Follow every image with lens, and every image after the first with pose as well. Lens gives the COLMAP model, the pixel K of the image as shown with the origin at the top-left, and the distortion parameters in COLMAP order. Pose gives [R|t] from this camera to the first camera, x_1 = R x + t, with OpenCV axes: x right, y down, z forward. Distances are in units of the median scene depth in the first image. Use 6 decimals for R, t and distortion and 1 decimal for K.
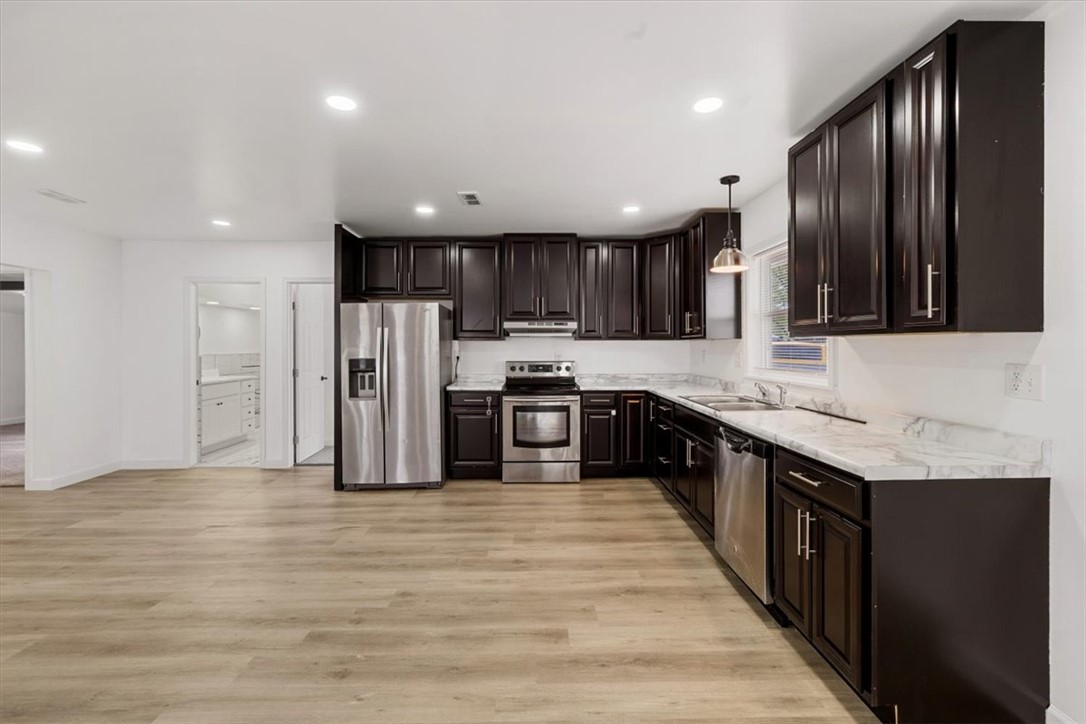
lens RADIAL K [[463.3, 0, 539.1], [0, 463.3, 346.4], [0, 0, 1]] dist [0.000639, 0.000265]
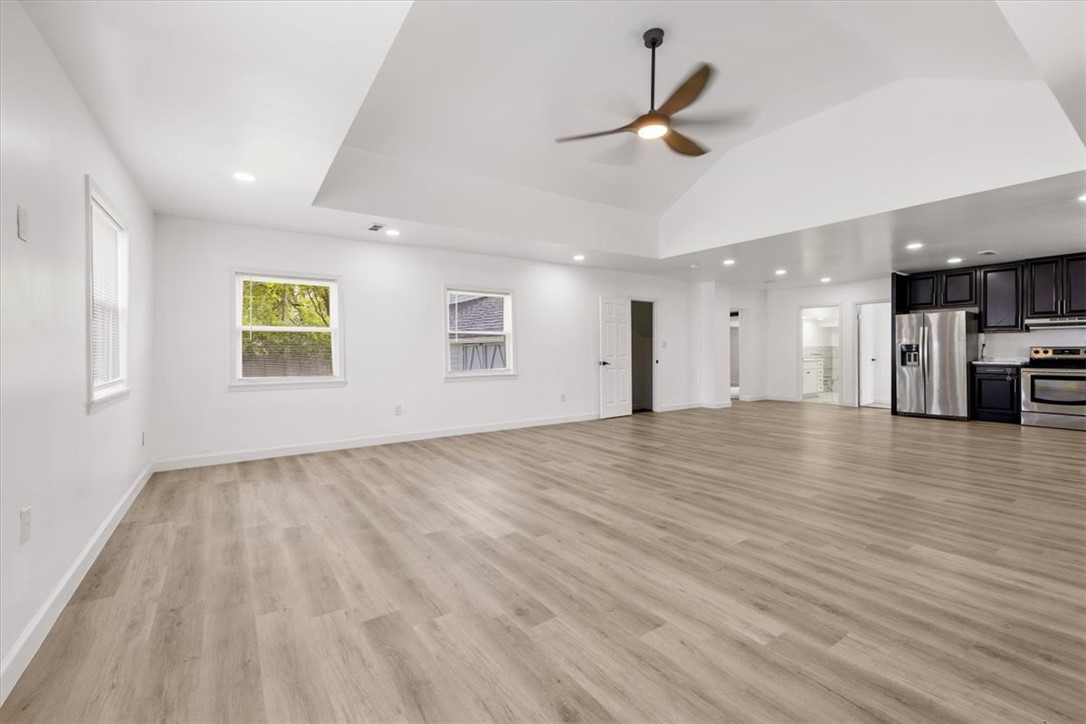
lens RADIAL K [[463.3, 0, 535.6], [0, 463.3, 353.2], [0, 0, 1]] dist [0.000639, 0.000265]
pose [[0.554078, 0.003149, -0.832459, 0.308713], [0.001779, 0.999986, 0.004967, 0.047210], [0.832463, -0.004233, 0.554065, -1.185310]]
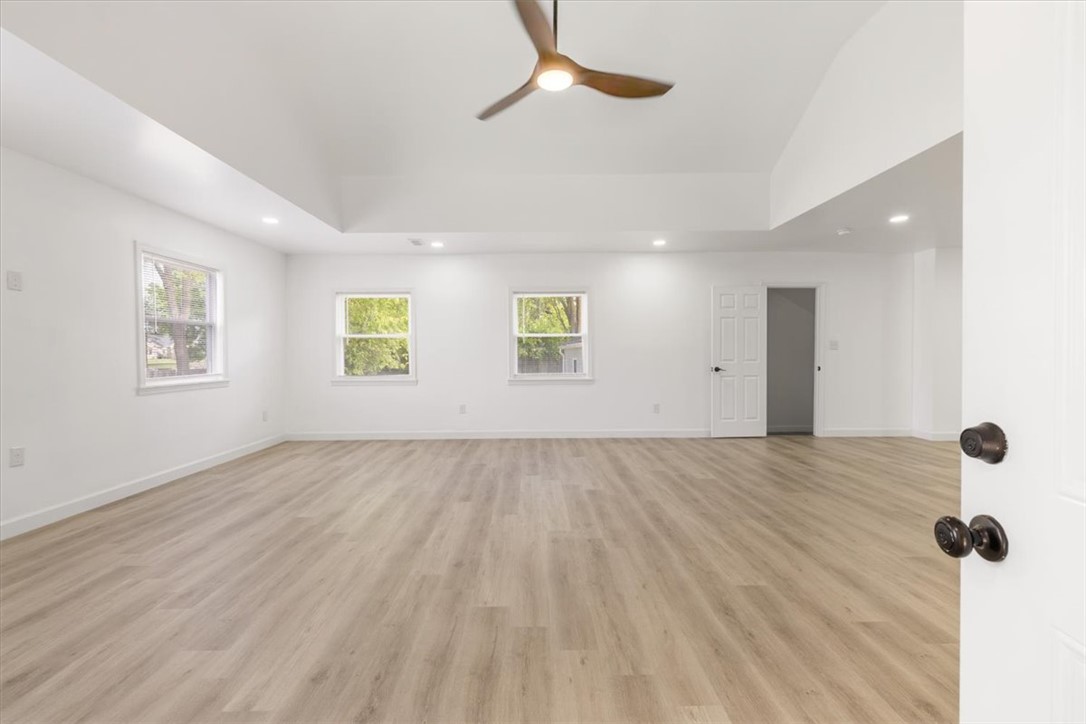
lens RADIAL K [[463.3, 0, 533.2], [0, 463.3, 373.5], [0, 0, 1]] dist [0.000639, 0.000265]
pose [[-0.005423, 0.045154, -0.998965, 0.409734], [0.001266, 0.998980, 0.045148, 0.042056], [0.999984, -0.001020, -0.005474, -0.570582]]
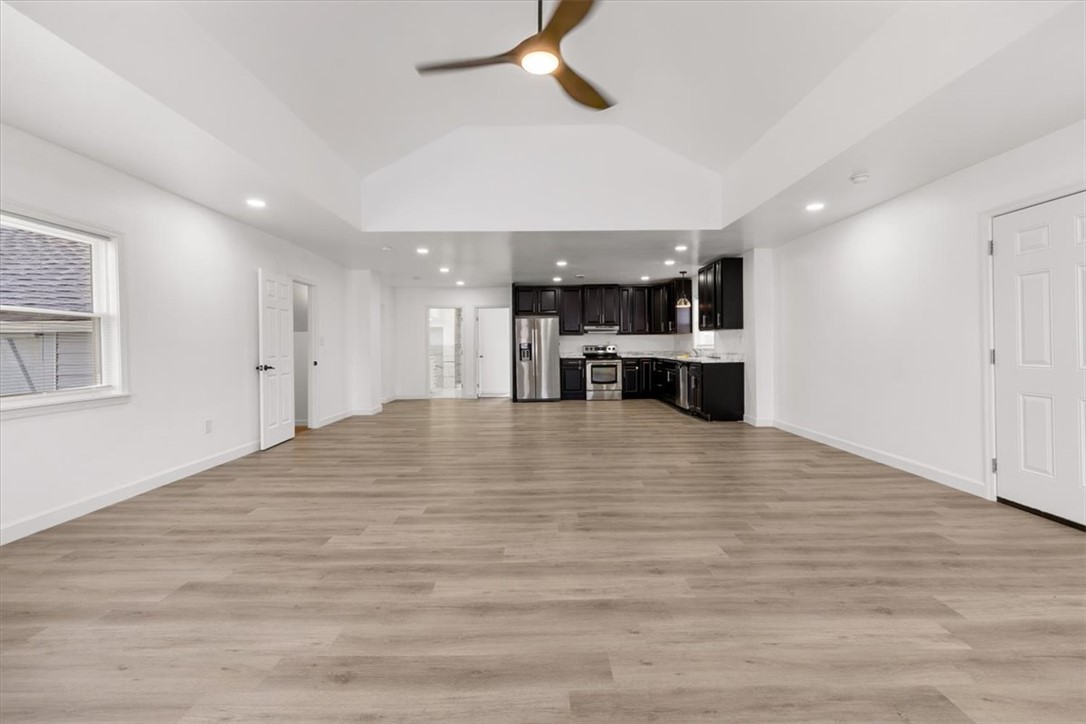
lens RADIAL K [[463.3, 0, 543.5], [0, 463.3, 347.1], [0, 0, 1]] dist [0.000639, 0.000265]
pose [[0.999969, -0.006512, -0.004514, -0.270275], [0.006499, 0.999975, -0.002747, 0.049147], [0.004532, 0.002718, 0.999986, -1.188797]]
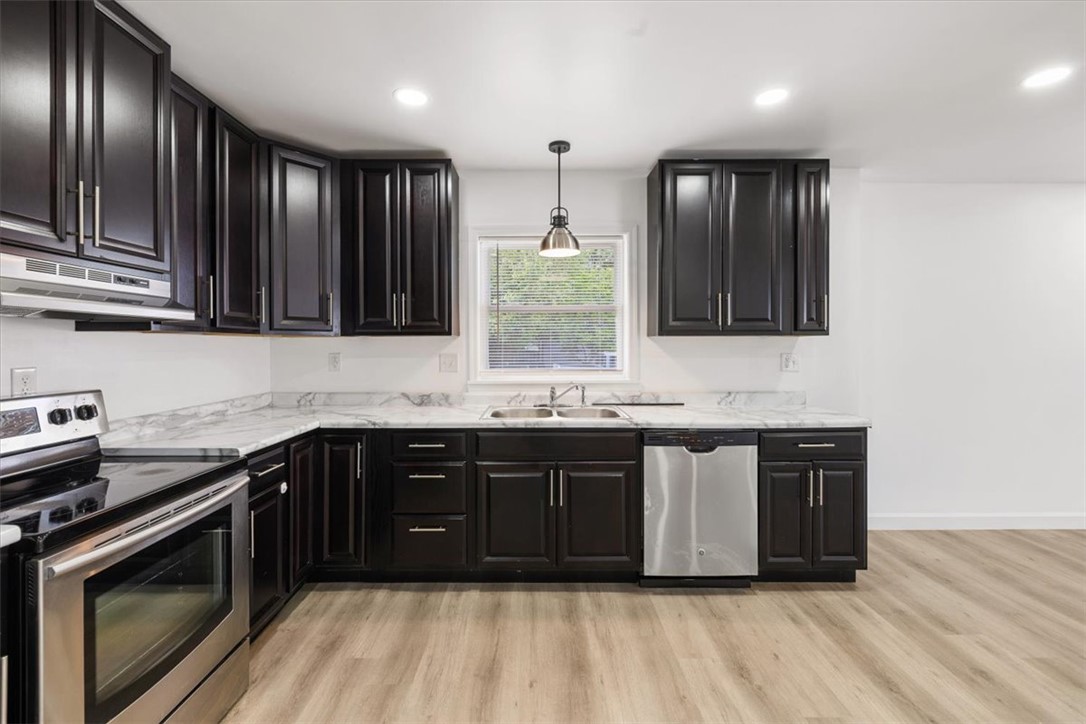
lens RADIAL K [[463.3, 0, 537.9], [0, 463.3, 346.4], [0, 0, 1]] dist [0.000639, 0.000265]
pose [[0.007465, -0.002041, 0.999970, -0.310886], [0.005582, 0.999982, 0.002000, 0.000305], [-0.999957, 0.005566, 0.007476, 0.748626]]
